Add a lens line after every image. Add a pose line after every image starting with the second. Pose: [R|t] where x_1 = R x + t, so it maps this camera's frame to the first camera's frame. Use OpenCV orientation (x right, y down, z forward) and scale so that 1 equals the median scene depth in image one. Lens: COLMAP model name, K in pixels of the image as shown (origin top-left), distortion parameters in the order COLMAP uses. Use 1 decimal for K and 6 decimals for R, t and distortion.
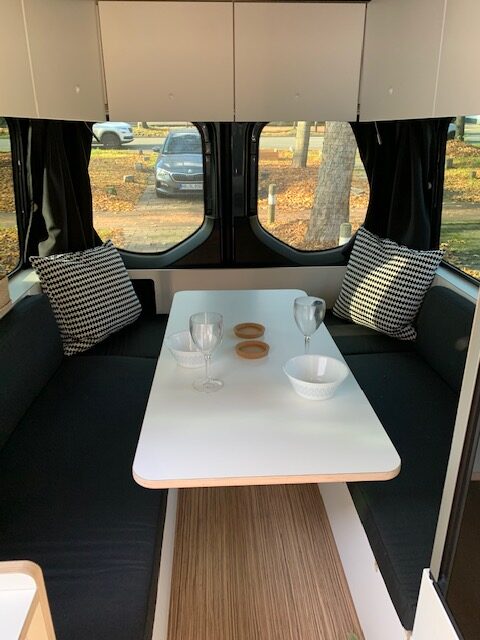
lens RADIAL K [[494.5, 0, 240.0], [0, 494.5, 320.0], [0, 0, 1]] dist [-0.032055, -0.002416]
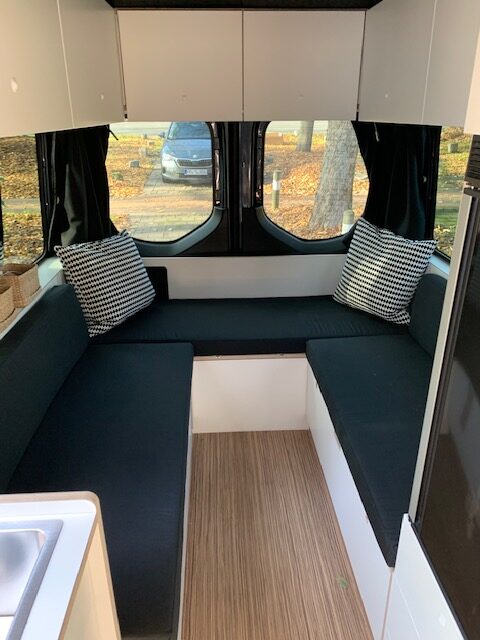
lens RADIAL K [[494.5, 0, 240.0], [0, 494.5, 320.0], [0, 0, 1]] dist [-0.032055, -0.002416]
pose [[0.999970, 0.001961, -0.007541, -0.007368], [-0.001723, 0.999501, 0.031530, -0.000684], [0.007599, -0.031516, 0.999474, -0.083497]]
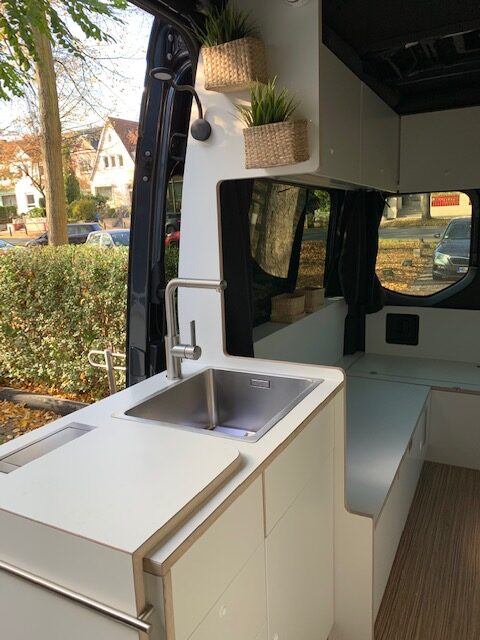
lens RADIAL K [[494.5, 0, 240.0], [0, 494.5, 320.0], [0, 0, 1]] dist [-0.032055, -0.002416]
pose [[0.858376, 0.066133, -0.508740, 0.077907], [-0.155845, 0.978407, -0.135764, 0.204572], [0.488776, 0.195821, 0.850148, -0.310557]]
